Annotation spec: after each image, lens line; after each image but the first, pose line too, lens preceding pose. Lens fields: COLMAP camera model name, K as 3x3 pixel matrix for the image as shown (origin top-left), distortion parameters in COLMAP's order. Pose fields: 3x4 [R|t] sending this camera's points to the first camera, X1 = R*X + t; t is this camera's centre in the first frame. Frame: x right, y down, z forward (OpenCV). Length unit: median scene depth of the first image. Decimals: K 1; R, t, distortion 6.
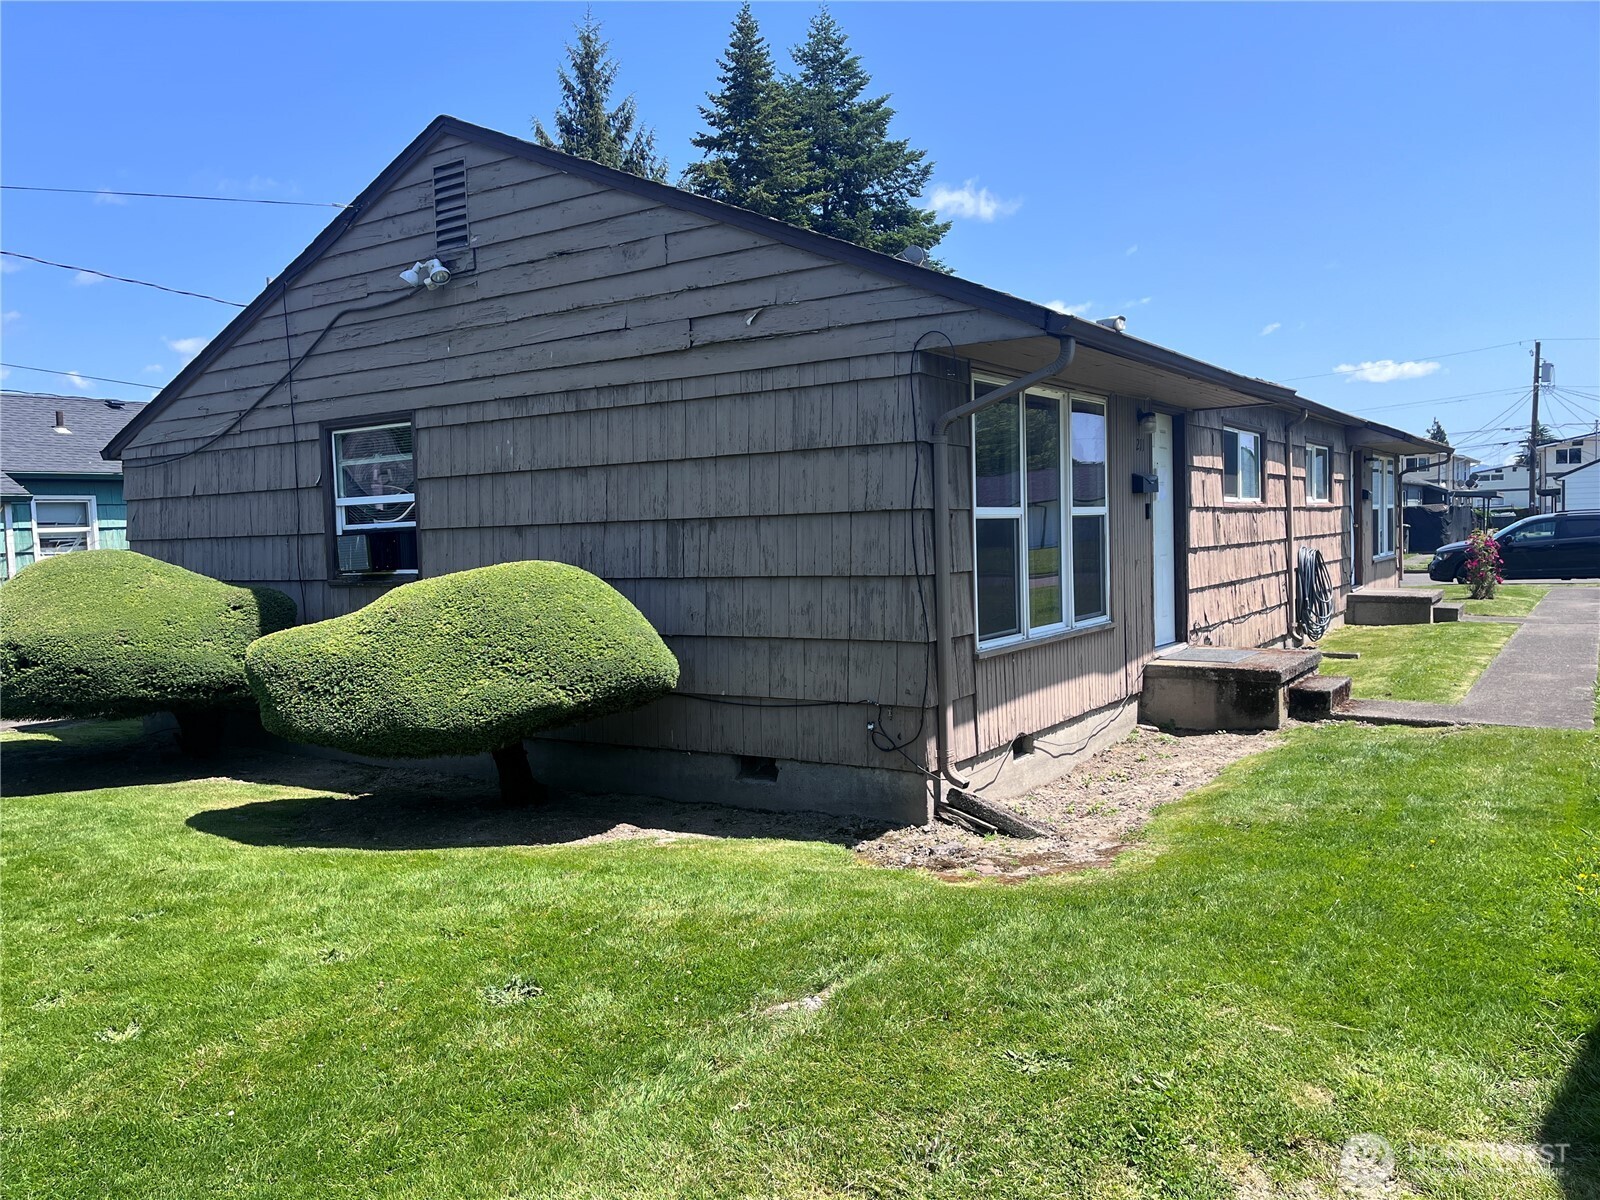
lens RADIAL K [[1223.5, 0, 800.0], [0, 1223.5, 600.0], [0, 0, 1]] dist [0.000935, -0.002902]
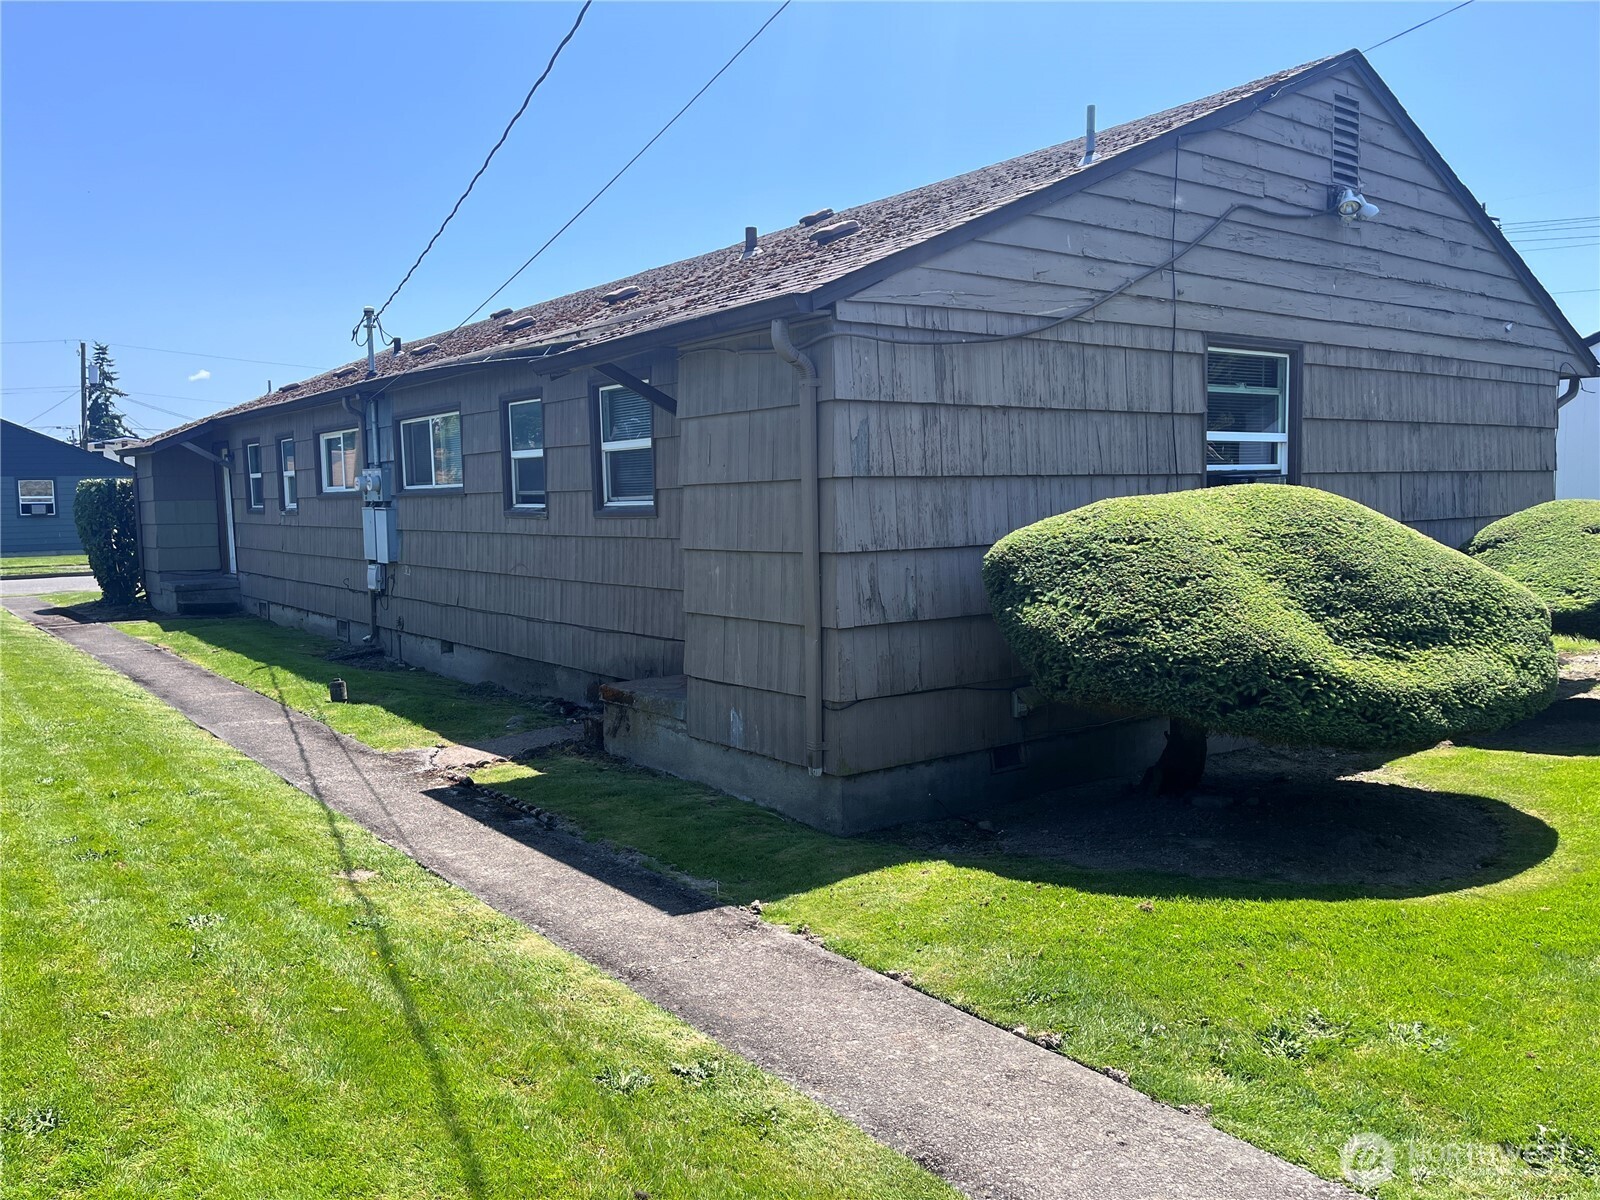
lens RADIAL K [[1223.5, 0, 800.0], [0, 1223.5, 600.0], [0, 0, 1]] dist [0.000935, -0.002902]
pose [[0.324550, -0.062807, 0.943781, -1.230576], [0.060098, 0.997146, 0.045691, -0.024901], [-0.943957, 0.041890, 0.327398, 0.992729]]
